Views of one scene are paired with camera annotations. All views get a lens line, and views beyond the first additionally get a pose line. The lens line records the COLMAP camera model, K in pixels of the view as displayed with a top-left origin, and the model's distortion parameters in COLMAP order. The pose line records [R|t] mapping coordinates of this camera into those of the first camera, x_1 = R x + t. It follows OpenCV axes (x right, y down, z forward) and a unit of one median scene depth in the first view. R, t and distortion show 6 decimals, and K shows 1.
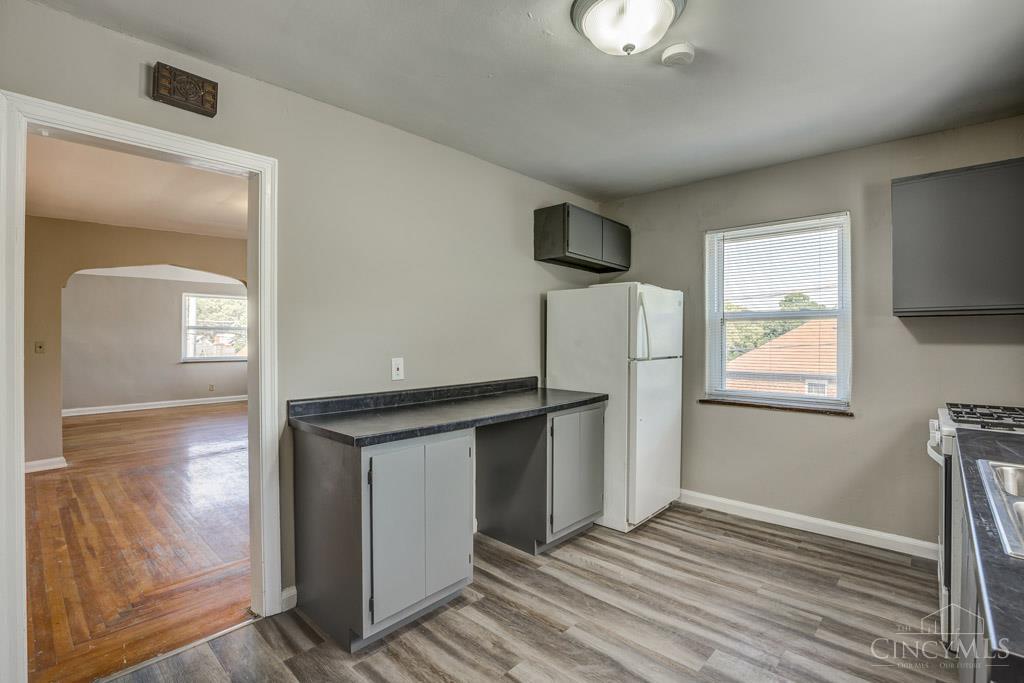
lens RADIAL K [[481.7, 0, 519.2], [0, 481.7, 341.4], [0, 0, 1]] dist [-0.031437, 0.000061]
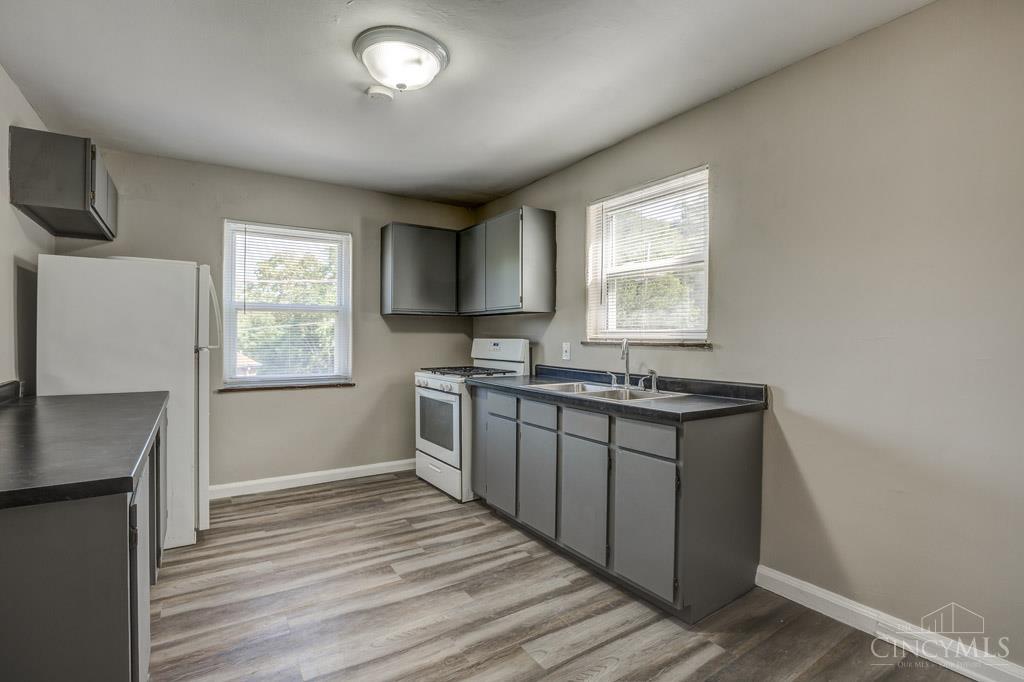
lens RADIAL K [[474.7, 0, 512.0], [0, 474.7, 341.0], [0, 0, 1]] dist [-0.042167, 0.000069]
pose [[0.238585, -0.013282, 0.971031, -0.513318], [-0.004983, 0.999877, 0.014901, 0.007375], [-0.971109, -0.008394, 0.238489, 0.247707]]
